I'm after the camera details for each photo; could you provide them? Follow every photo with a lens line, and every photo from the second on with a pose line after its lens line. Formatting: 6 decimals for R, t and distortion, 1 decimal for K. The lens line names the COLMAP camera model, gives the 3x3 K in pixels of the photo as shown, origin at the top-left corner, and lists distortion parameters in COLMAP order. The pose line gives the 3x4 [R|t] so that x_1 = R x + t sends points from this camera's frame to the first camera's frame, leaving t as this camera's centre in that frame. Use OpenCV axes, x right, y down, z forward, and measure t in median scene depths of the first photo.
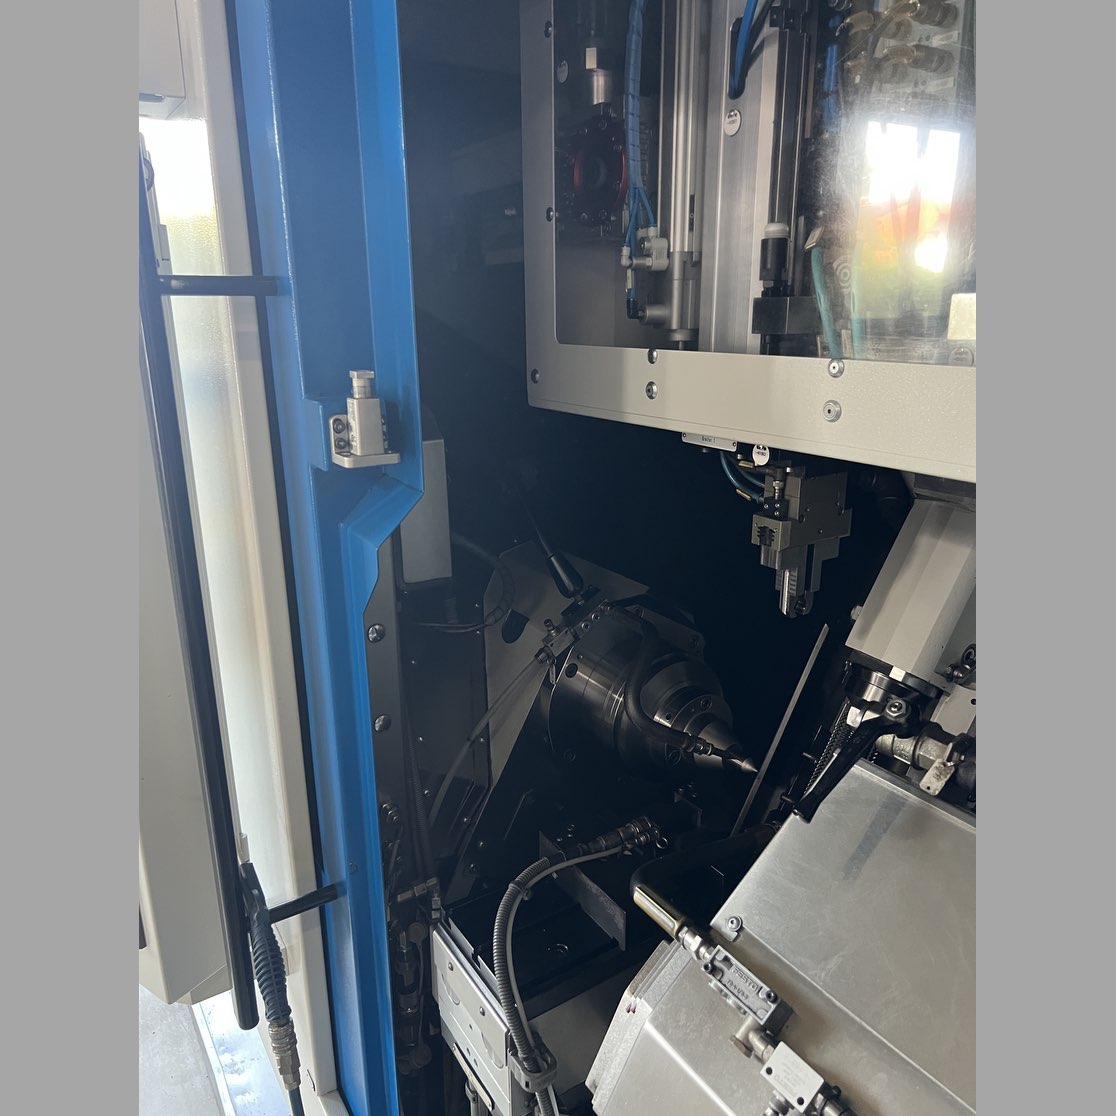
lens RADIAL K [[840.8, 0, 557.4], [0, 840.8, 553.7], [0, 0, 1]] dist [0.057573, -0.077598]
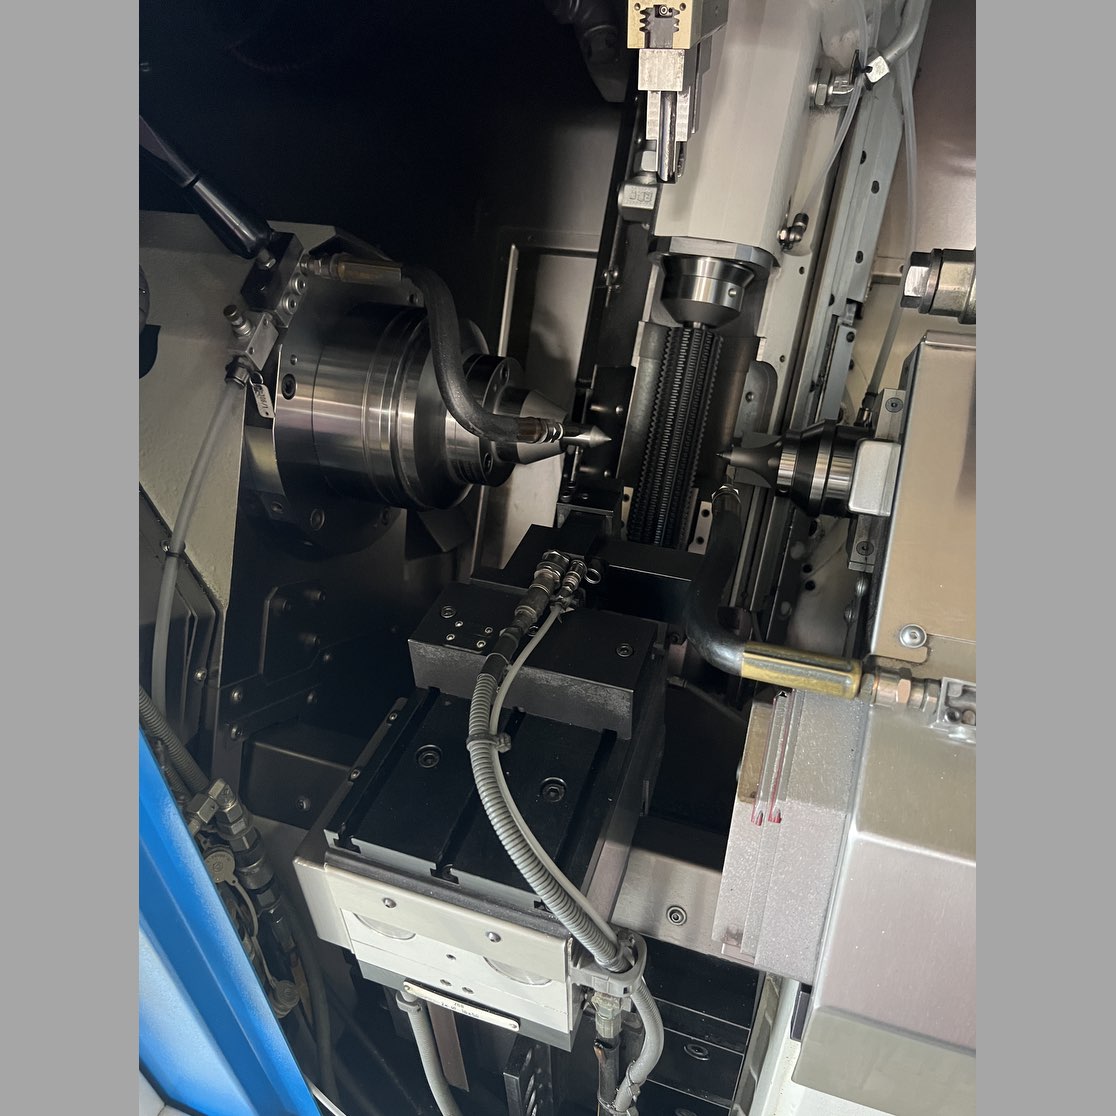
lens RADIAL K [[840.8, 0, 567.3], [0, 840.8, 553.4], [0, 0, 1]] dist [0.057573, -0.077598]
pose [[0.788692, -0.384370, 0.479817, -0.166770], [0.195789, 0.896858, 0.396626, 0.046791], [-0.582779, -0.218873, 0.782601, 0.401070]]
